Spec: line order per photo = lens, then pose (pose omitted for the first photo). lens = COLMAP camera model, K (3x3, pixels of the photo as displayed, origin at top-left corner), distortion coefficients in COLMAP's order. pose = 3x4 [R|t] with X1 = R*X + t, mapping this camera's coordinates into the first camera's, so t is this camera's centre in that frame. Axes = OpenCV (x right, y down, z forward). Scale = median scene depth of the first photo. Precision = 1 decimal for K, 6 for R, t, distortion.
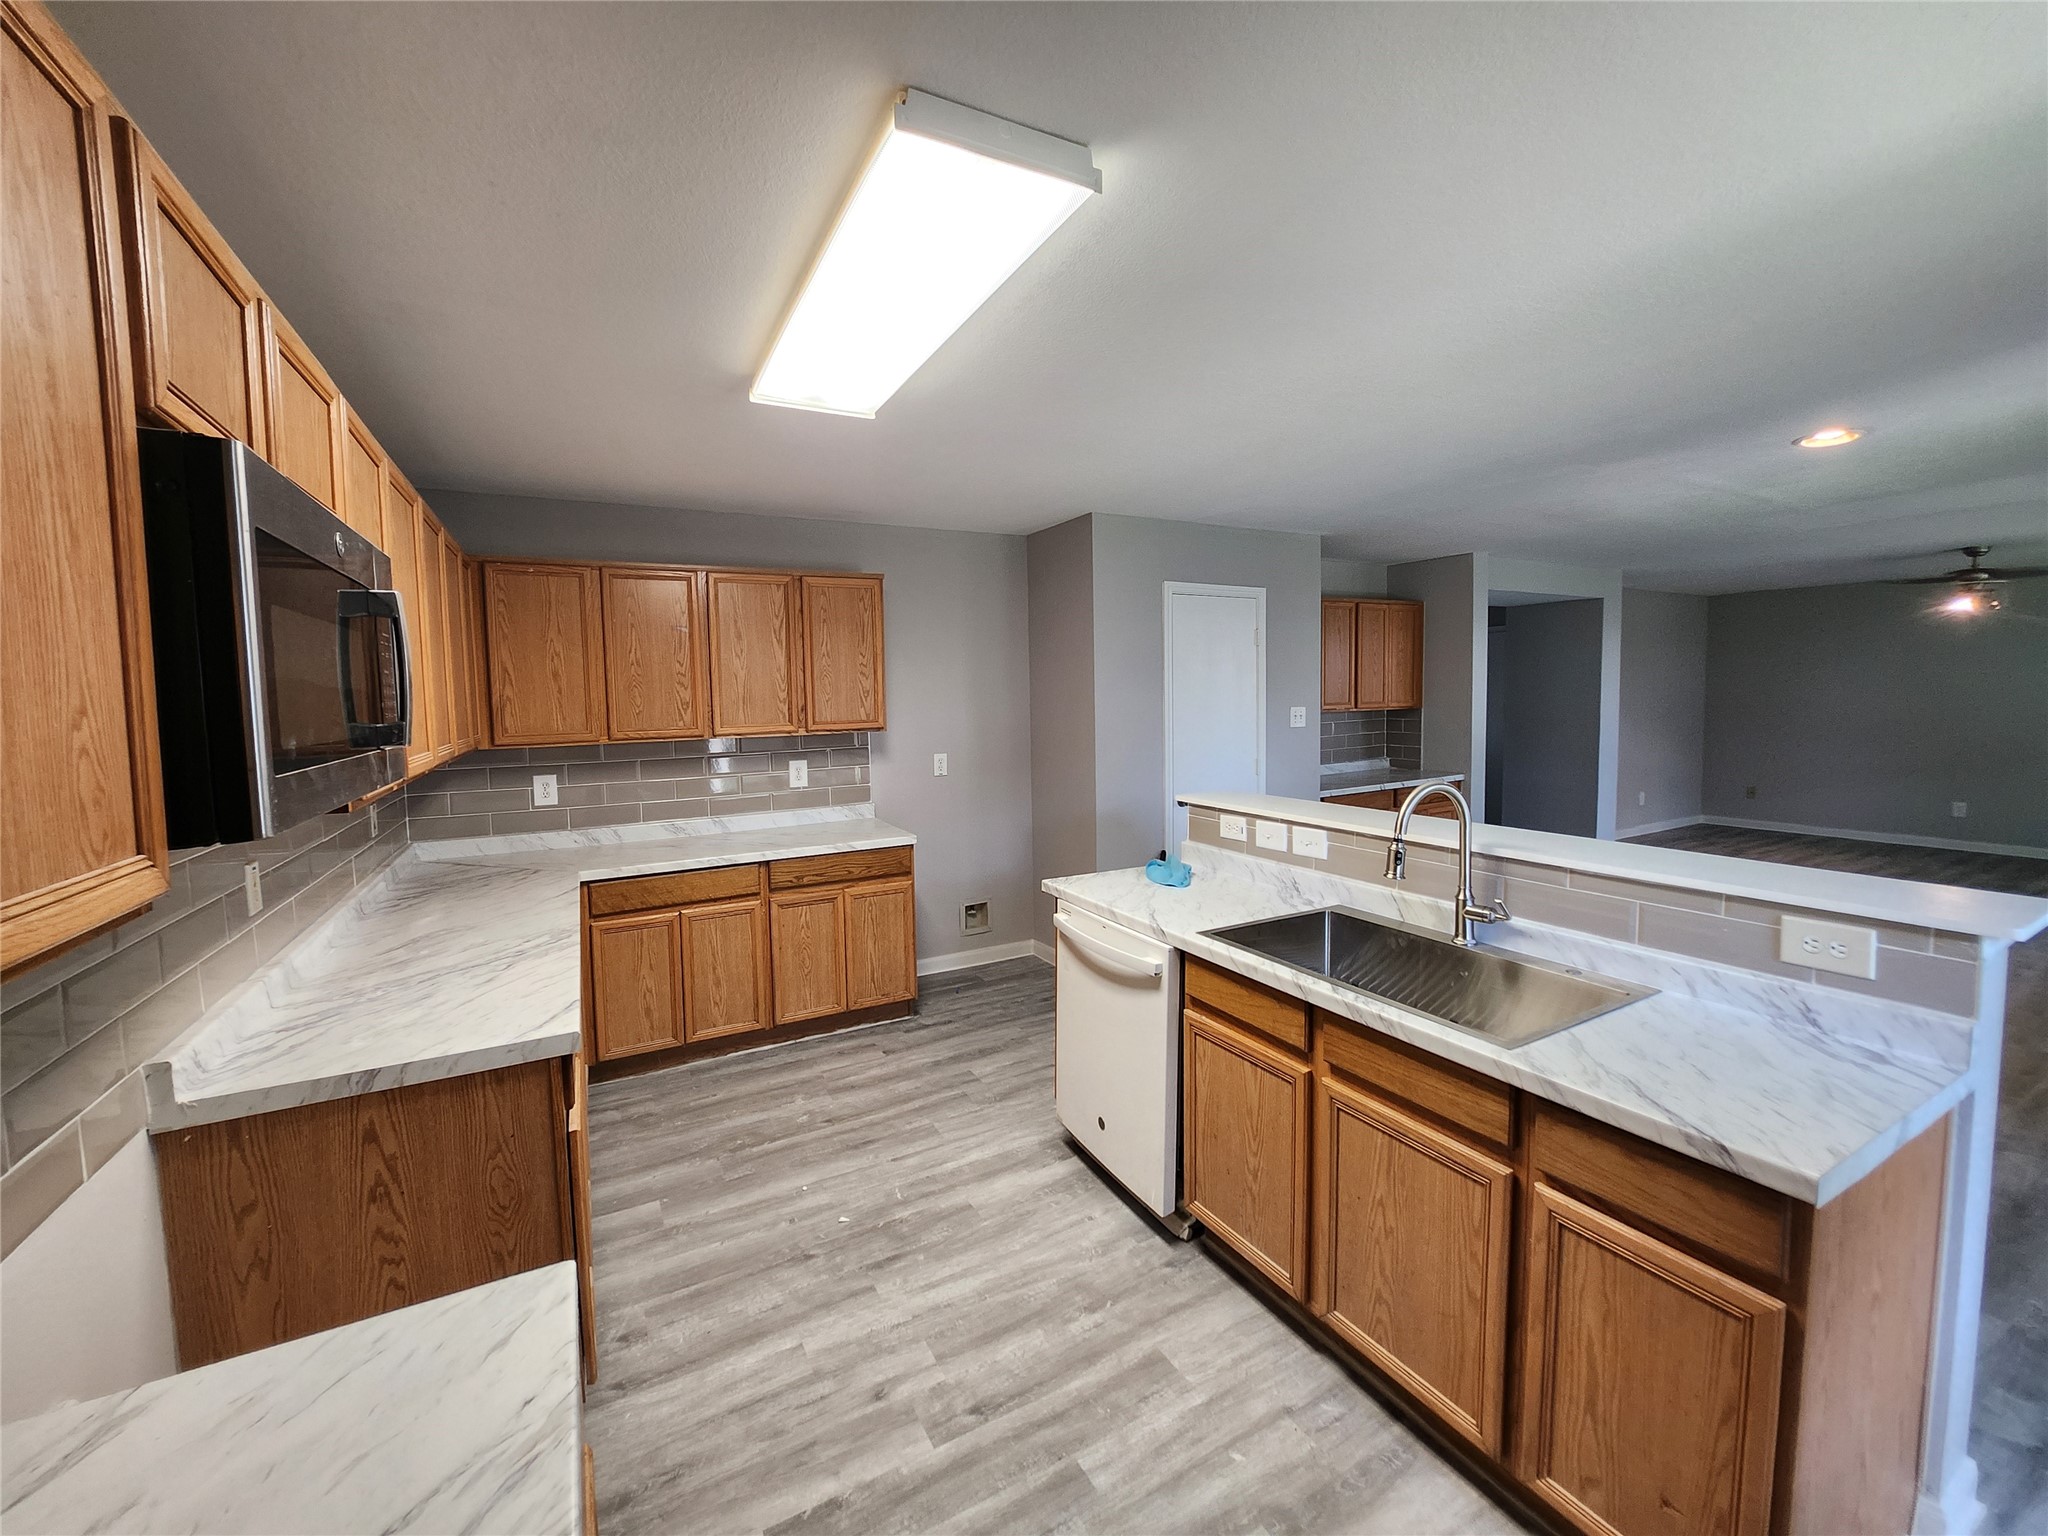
lens RADIAL K [[816.1, 0, 1012.8], [0, 816.1, 742.9], [0, 0, 1]] dist [-0.010745, -0.005469]
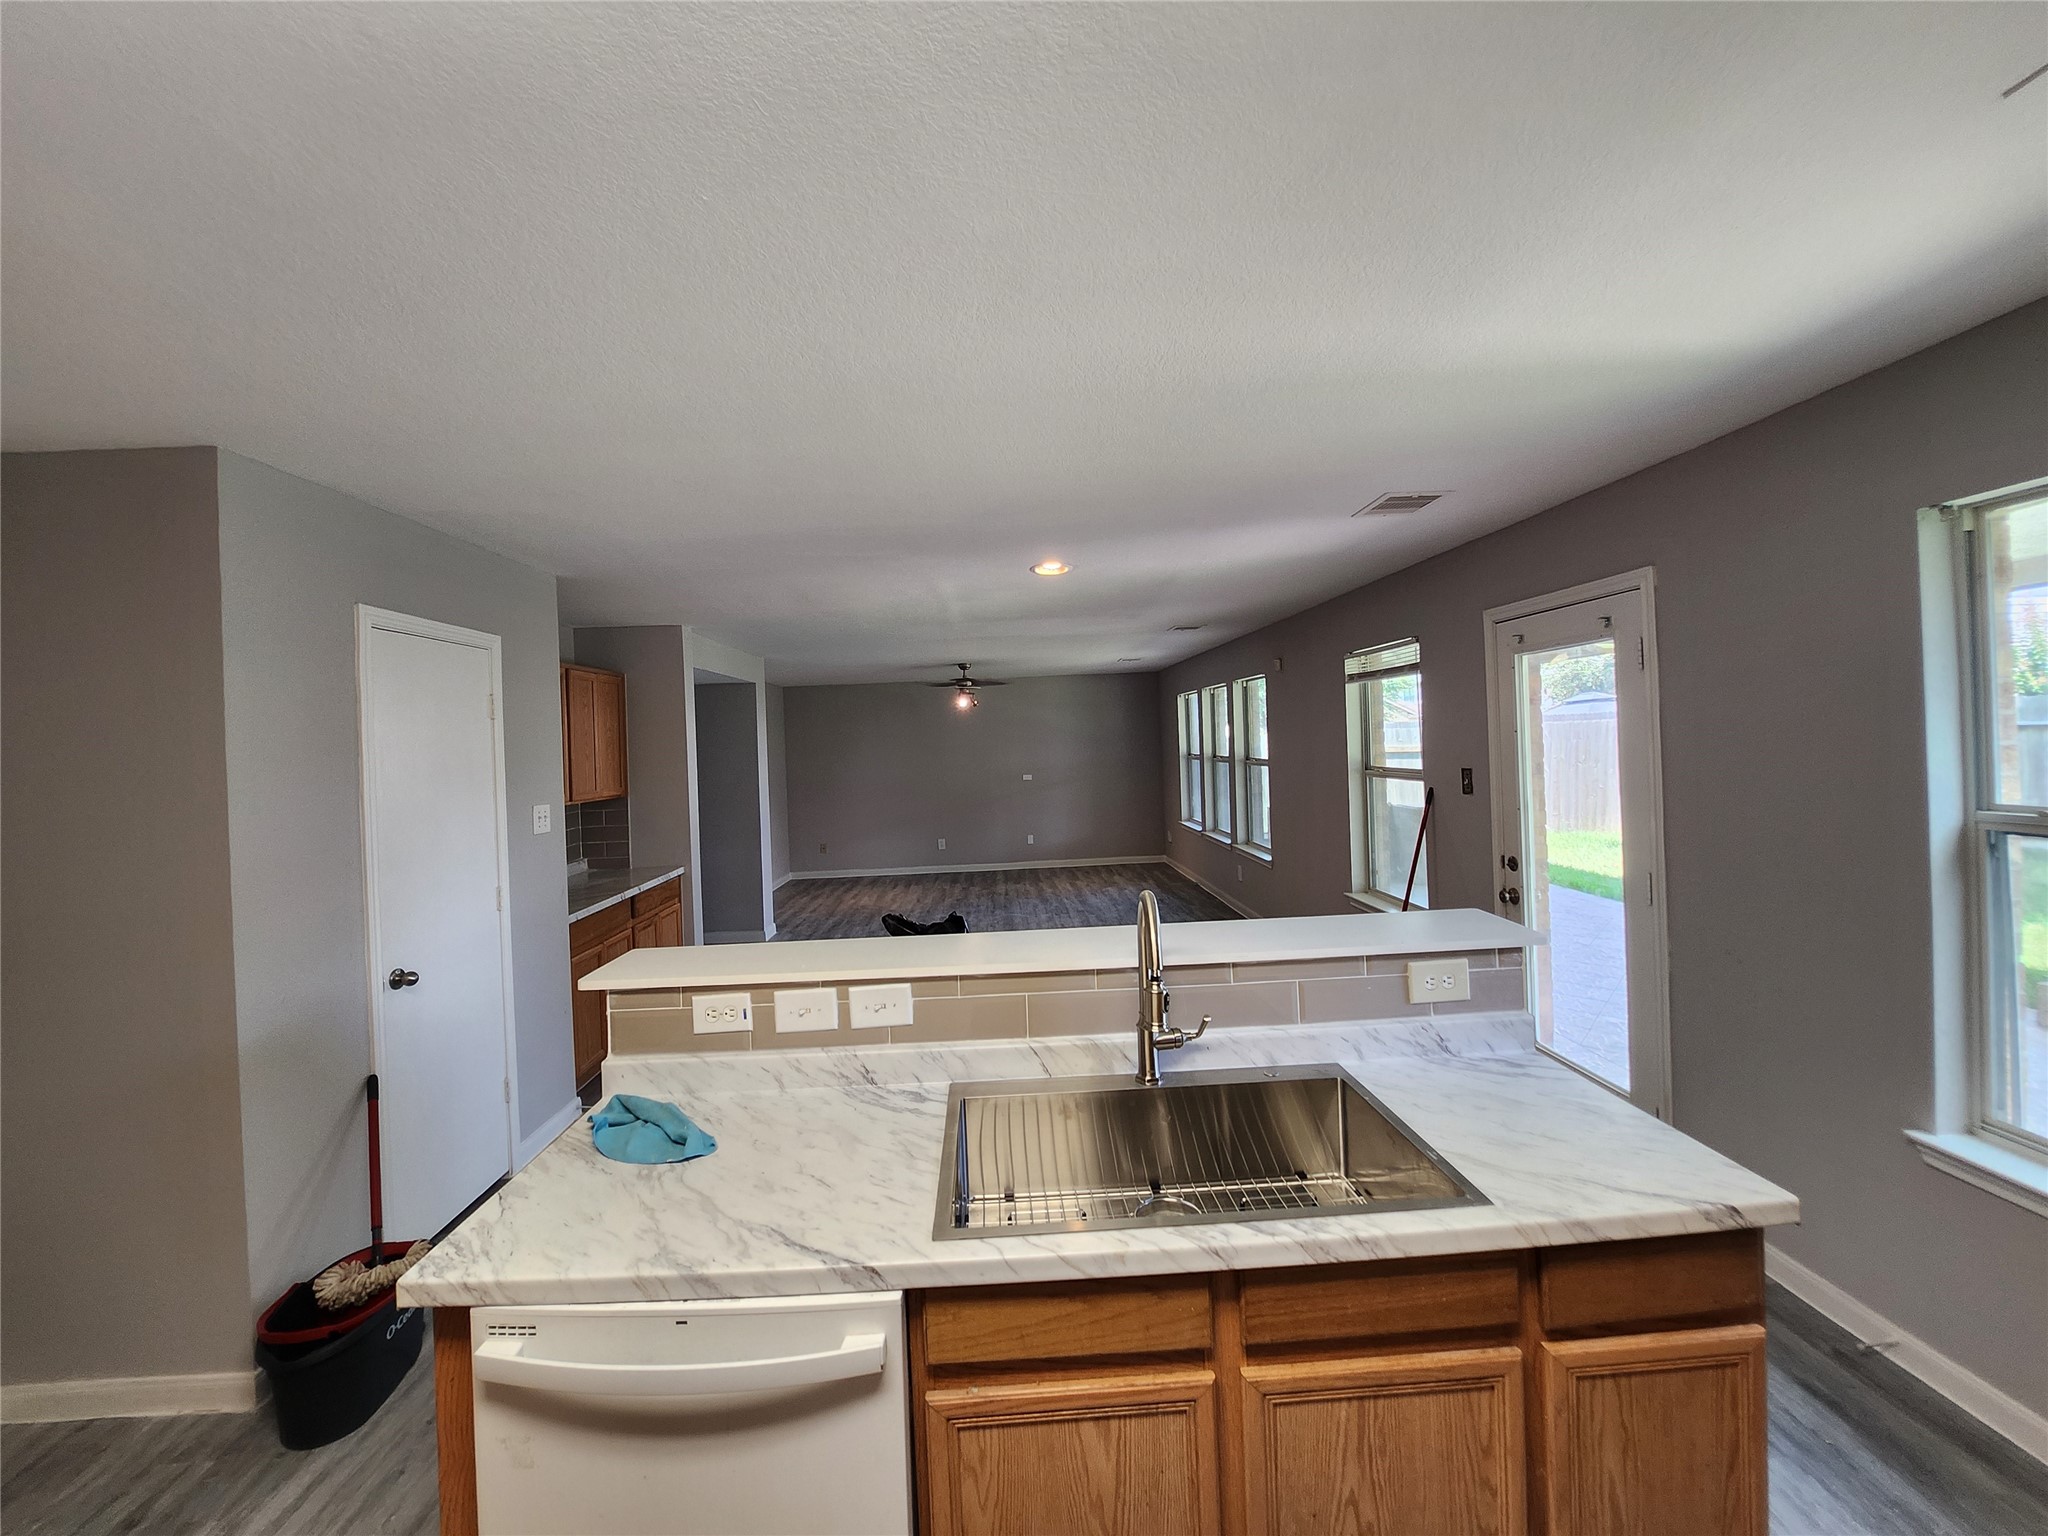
lens RADIAL K [[816.1, 0, 1012.8], [0, 816.1, 742.9], [0, 0, 1]] dist [-0.010745, -0.005469]
pose [[0.445615, 0.000941, 0.895224, -0.198011], [0.087160, 0.995203, -0.044432, -0.056941], [-0.890971, 0.097827, 0.443396, 0.567643]]
